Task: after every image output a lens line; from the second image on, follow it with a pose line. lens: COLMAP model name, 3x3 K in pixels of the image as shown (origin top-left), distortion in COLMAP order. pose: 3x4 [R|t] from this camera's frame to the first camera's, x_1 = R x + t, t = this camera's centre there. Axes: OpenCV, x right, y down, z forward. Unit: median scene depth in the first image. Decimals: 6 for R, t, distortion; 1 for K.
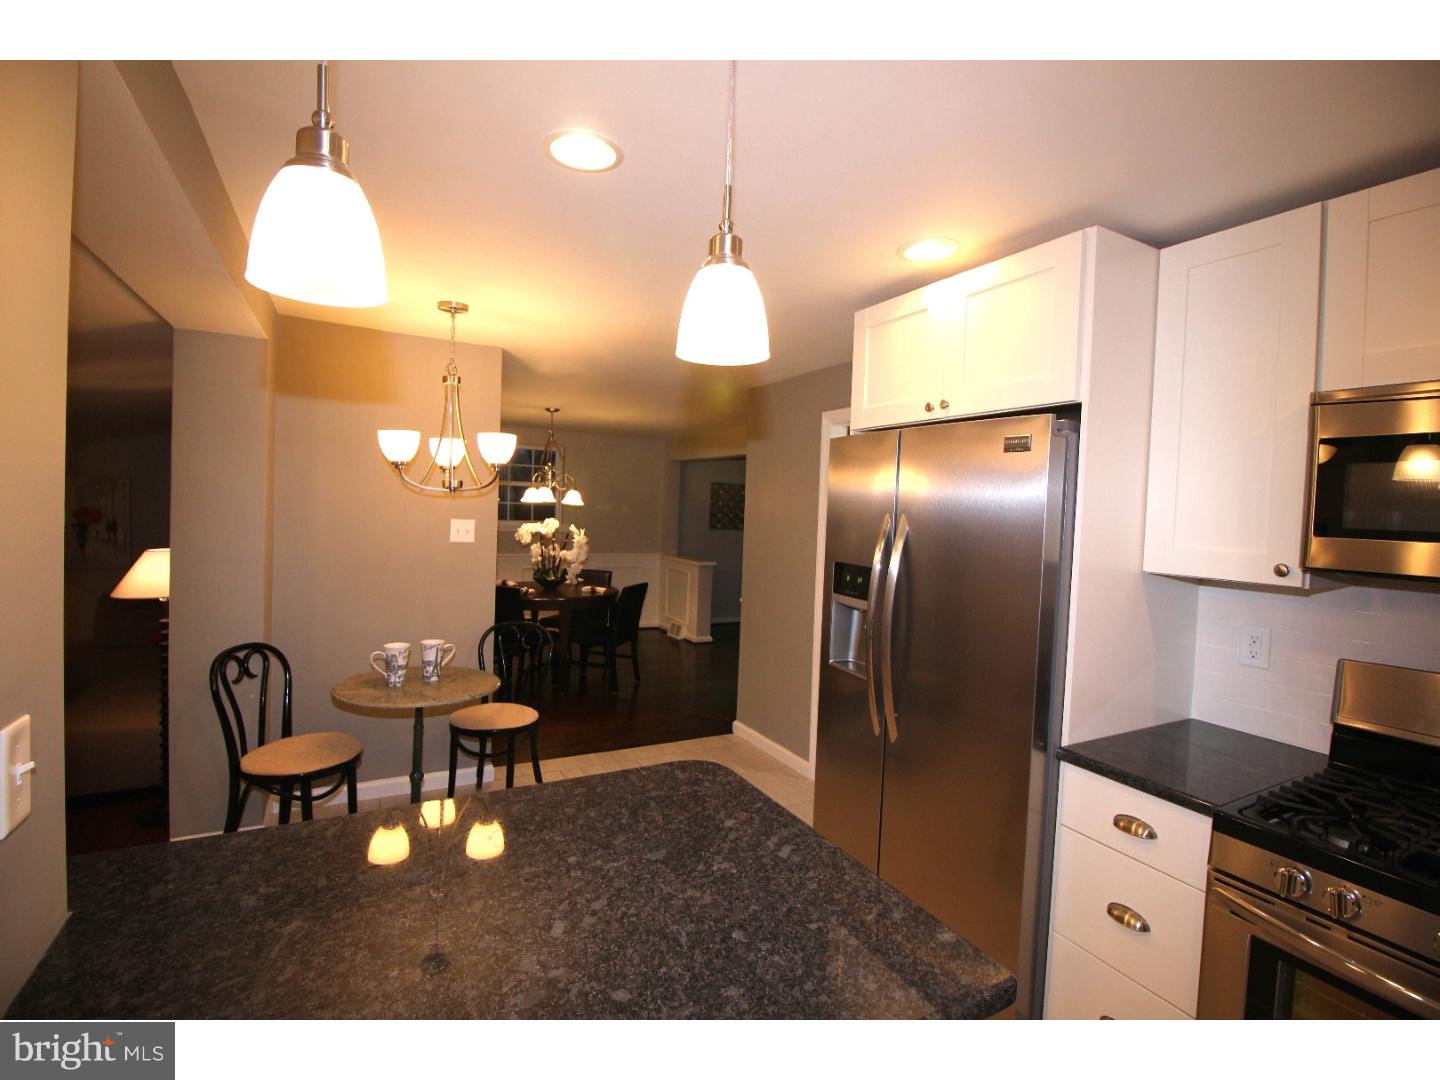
lens RADIAL K [[673.3, 0, 720.0], [0, 673.3, 529.2], [0, 0, 1]] dist [0.000305, 0.000003]
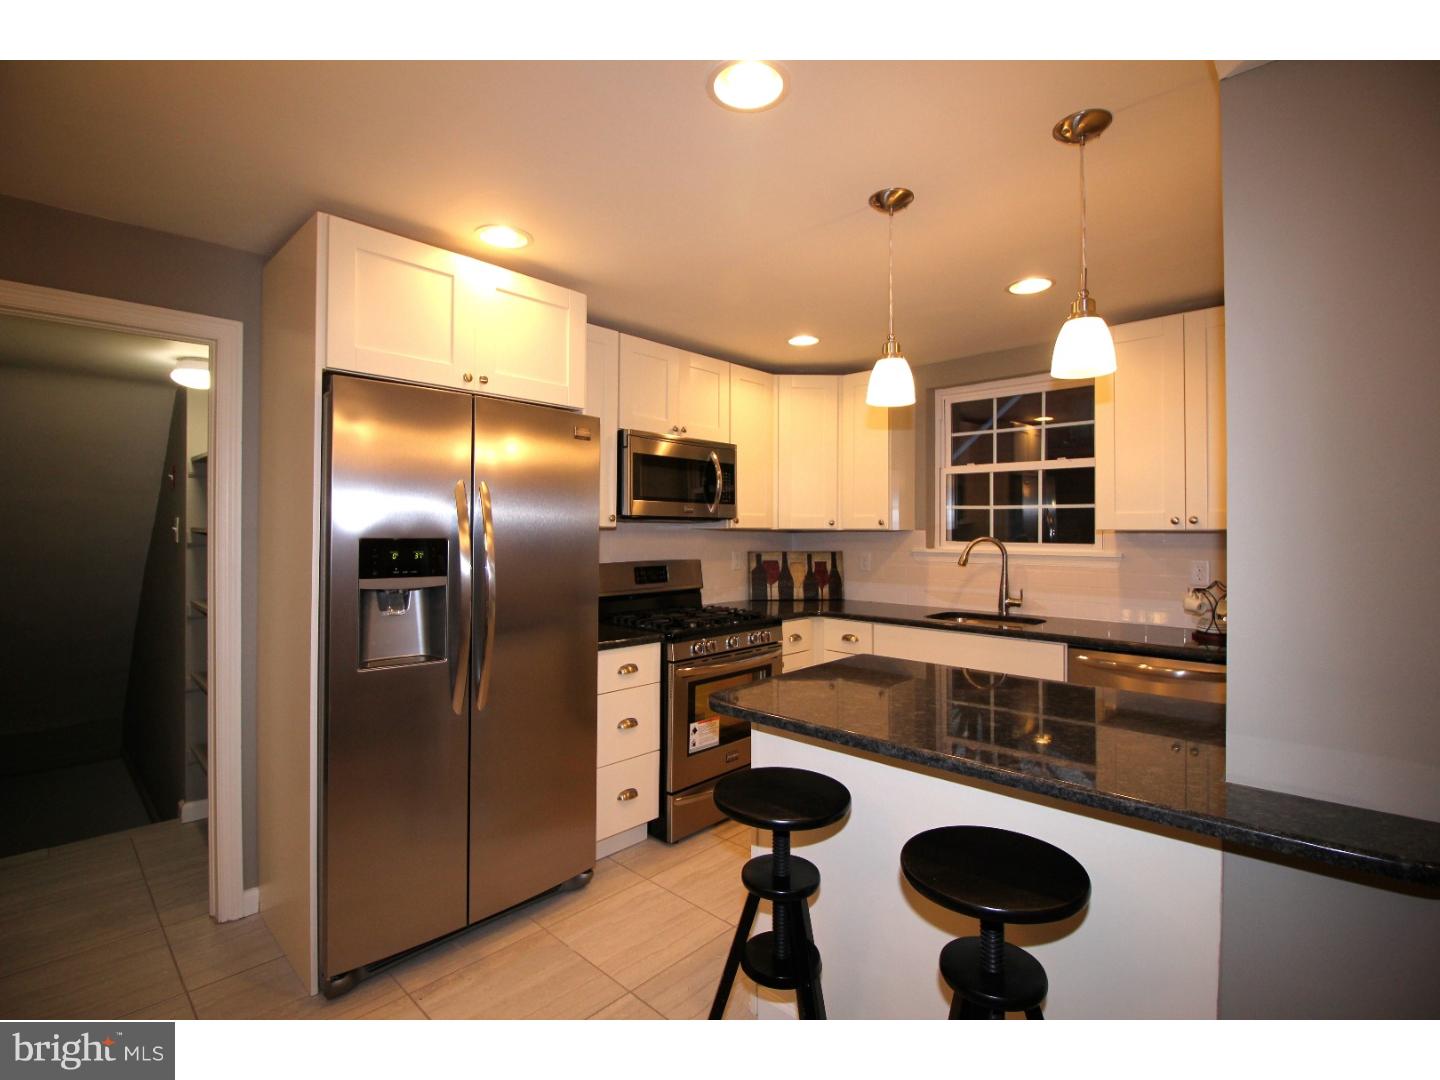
lens RADIAL K [[668.1, 0, 717.7], [0, 668.1, 518.5], [0, 0, 1]] dist [-0.000550, -0.000109]
pose [[-0.301546, -0.027158, 0.953065, -0.795764], [0.017938, 0.999256, 0.034150, 0.006531], [-0.953283, 0.027394, -0.300835, 0.959896]]
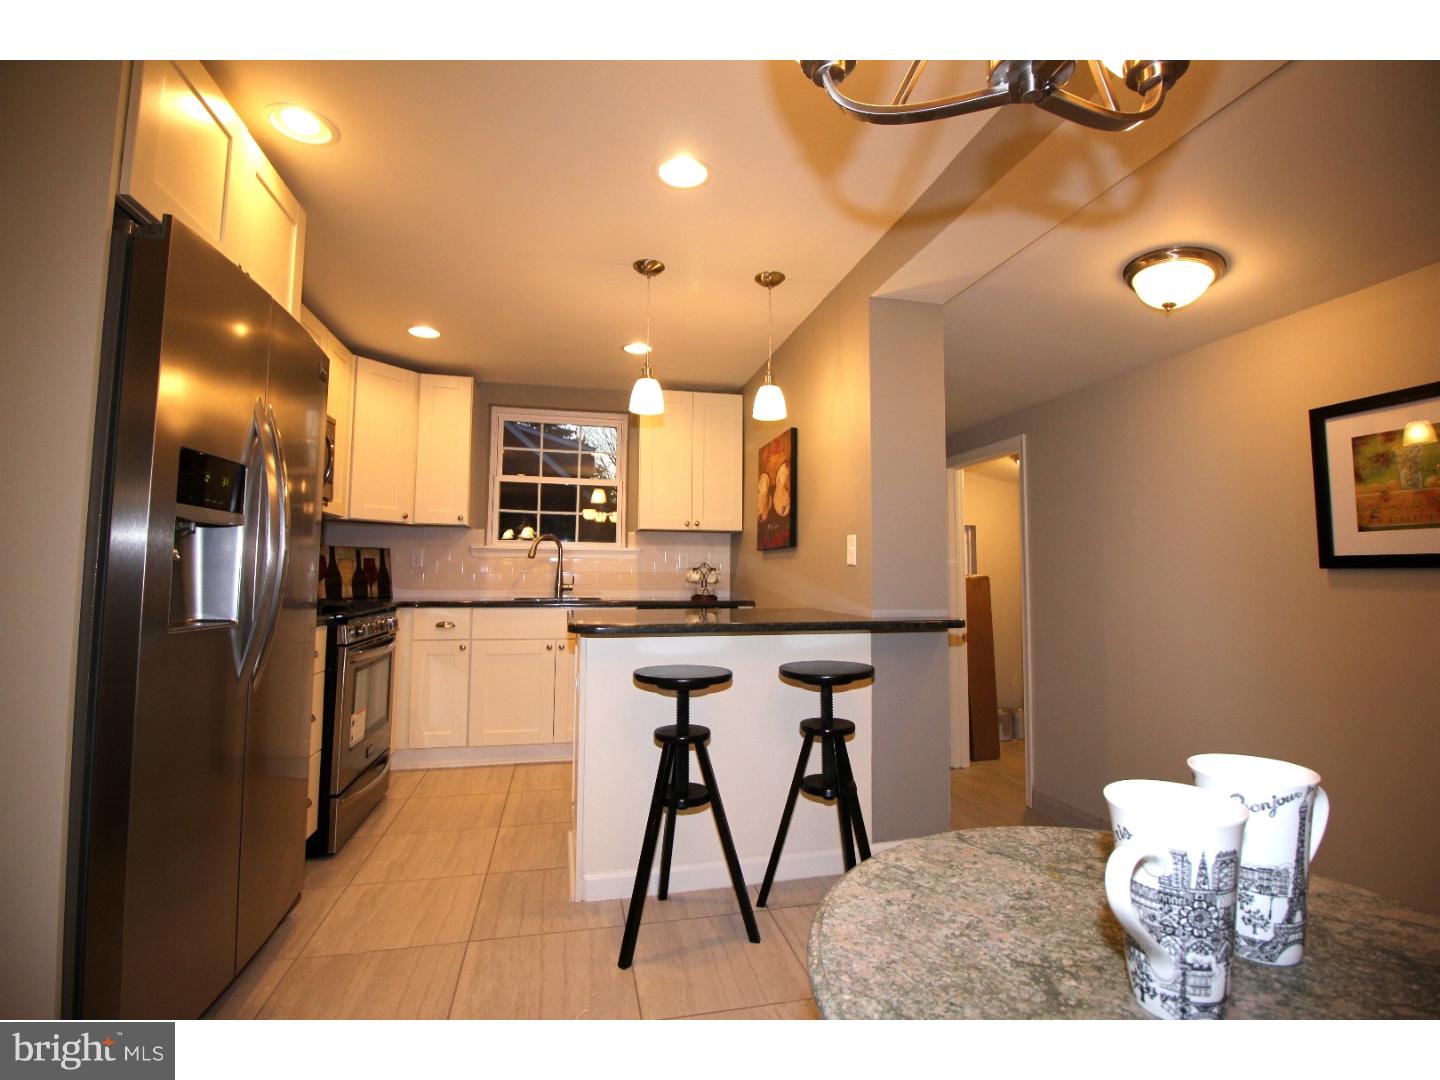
lens RADIAL K [[673.3, 0, 720.0], [0, 673.3, 529.2], [0, 0, 1]] dist [0.000305, 0.000003]
pose [[-0.961958, -0.030449, 0.271496, -0.469471], [-0.038234, 0.998994, -0.023432, 0.131048], [-0.270510, -0.032921, -0.962154, 1.632820]]
